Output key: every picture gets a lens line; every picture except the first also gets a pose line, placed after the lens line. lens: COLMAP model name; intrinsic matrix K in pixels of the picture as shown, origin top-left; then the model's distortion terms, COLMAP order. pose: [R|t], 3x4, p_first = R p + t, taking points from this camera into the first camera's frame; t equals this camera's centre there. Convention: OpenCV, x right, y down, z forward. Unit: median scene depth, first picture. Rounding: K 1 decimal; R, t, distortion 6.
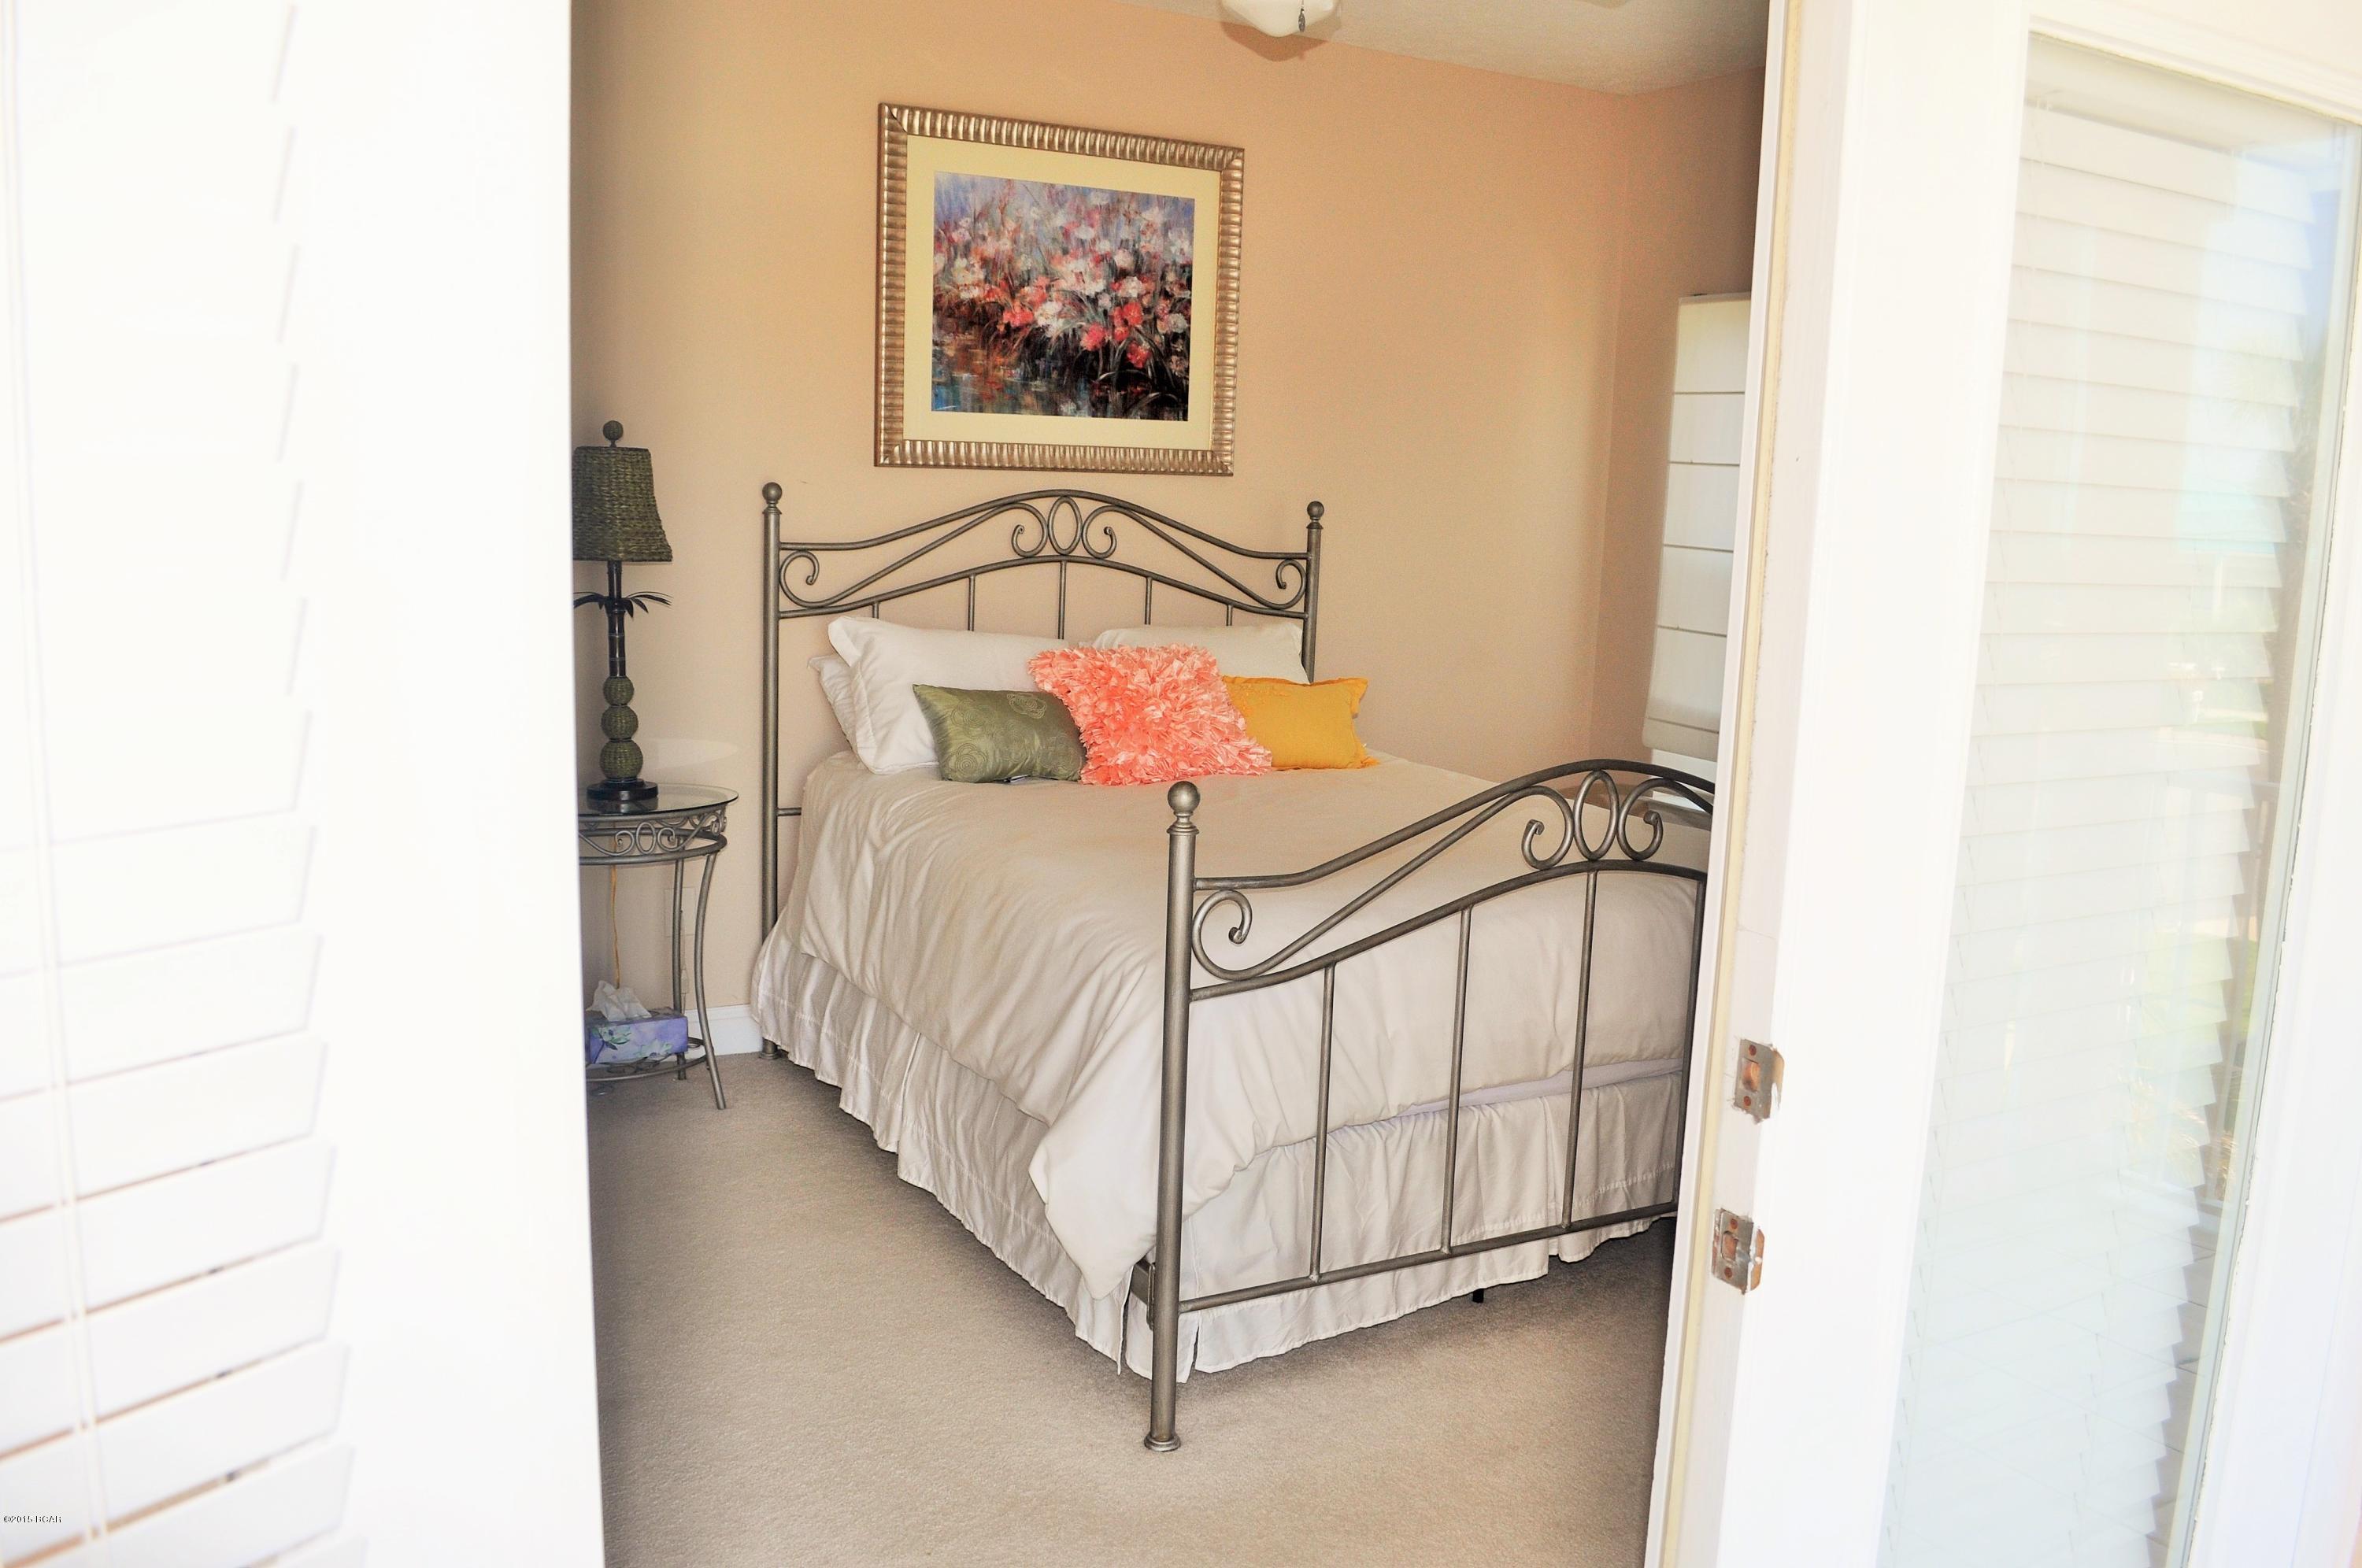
lens RADIAL K [[1856.1, 0, 1183.2], [0, 1856.1, 787.6], [0, 0, 1]] dist [-0.085742, 0.015663]
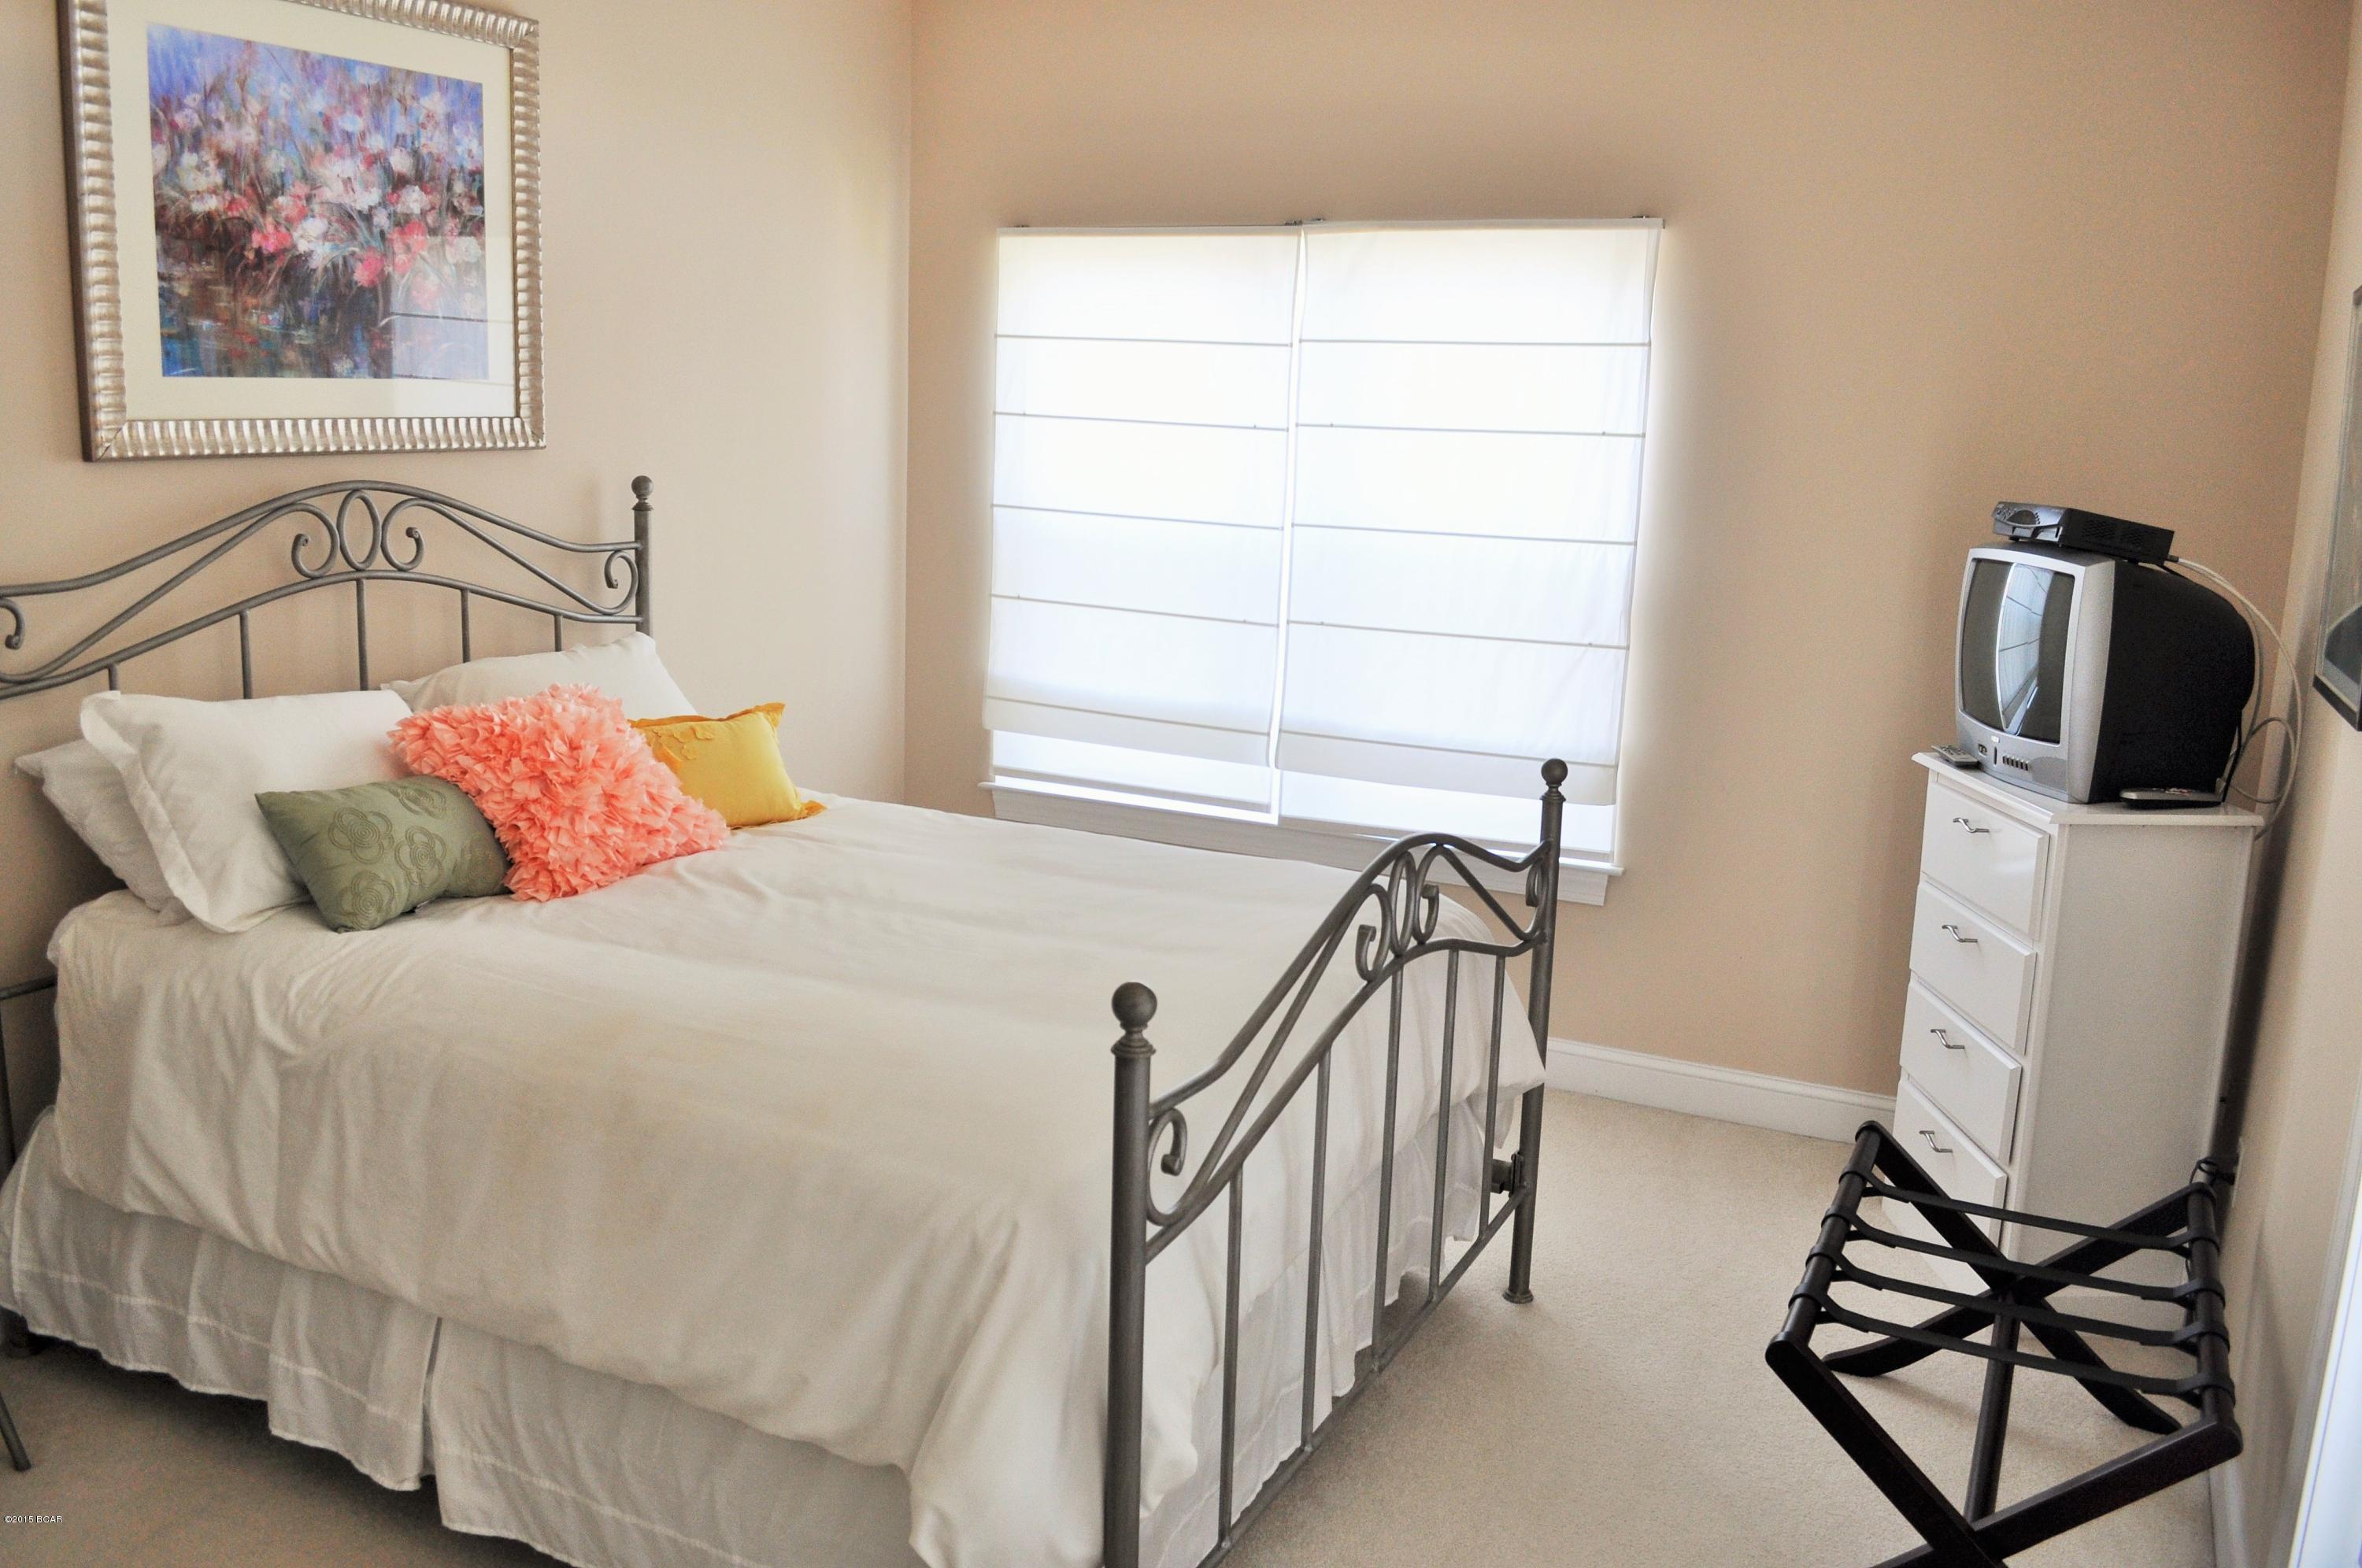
lens RADIAL K [[1856.1, 0, 1179.7], [0, 1856.1, 782.7], [0, 0, 1]] dist [-0.085742, 0.015663]
pose [[0.824211, -0.120143, 0.553391, -0.209124], [0.085961, 0.992454, 0.087437, -0.079079], [-0.559721, -0.024496, 0.828319, 0.228109]]
